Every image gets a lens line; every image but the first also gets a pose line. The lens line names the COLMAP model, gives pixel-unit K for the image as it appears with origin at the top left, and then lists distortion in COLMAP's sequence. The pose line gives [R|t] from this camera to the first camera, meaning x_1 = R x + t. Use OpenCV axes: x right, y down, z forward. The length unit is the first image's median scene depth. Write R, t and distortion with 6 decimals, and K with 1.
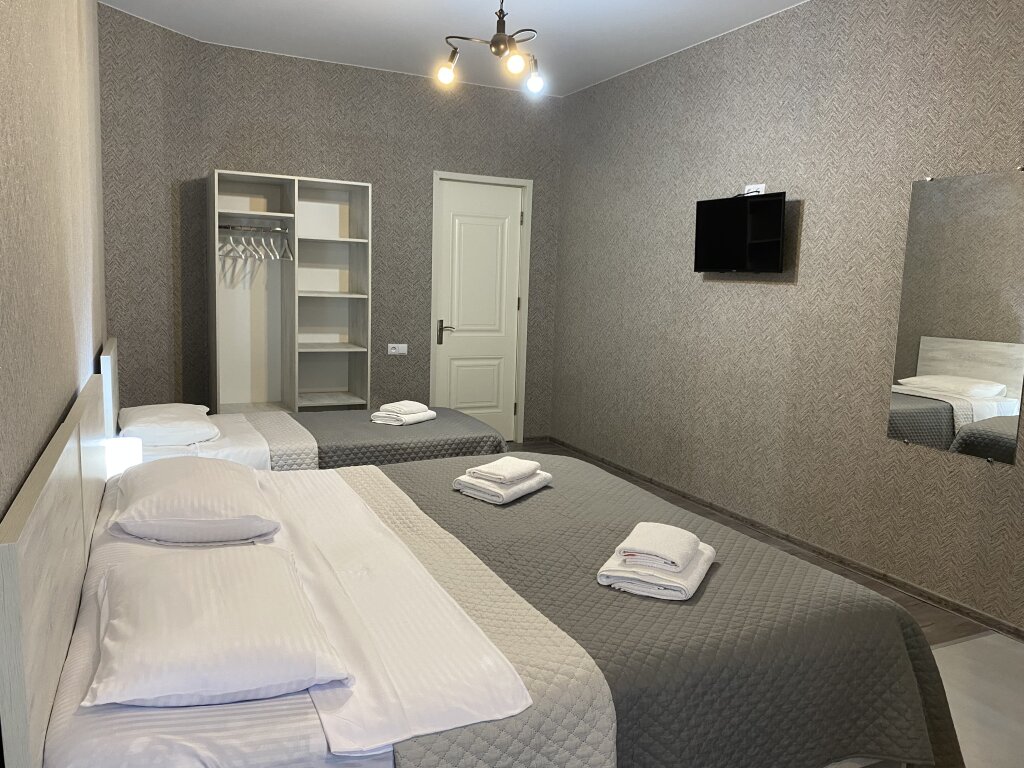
lens RADIAL K [[749.1, 0, 512.0], [0, 749.1, 384.0], [0, 0, 1]] dist [-0.001246, 0.000001]
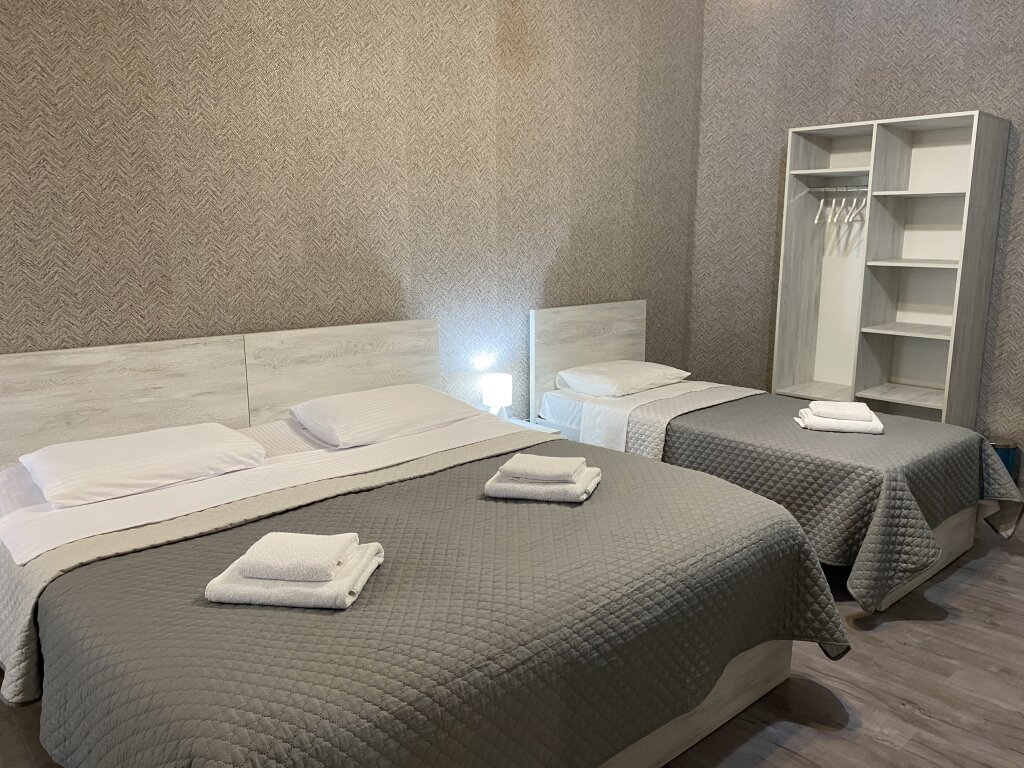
lens RADIAL K [[774.2, 0, 515.0], [0, 774.2, 374.6], [0, 0, 1]] dist [0.075627, -0.113462]
pose [[0.296102, 0.135305, -0.945524, 0.431615], [-0.112233, 0.987987, 0.106235, -0.044829], [0.948540, 0.074662, 0.307730, 0.359862]]
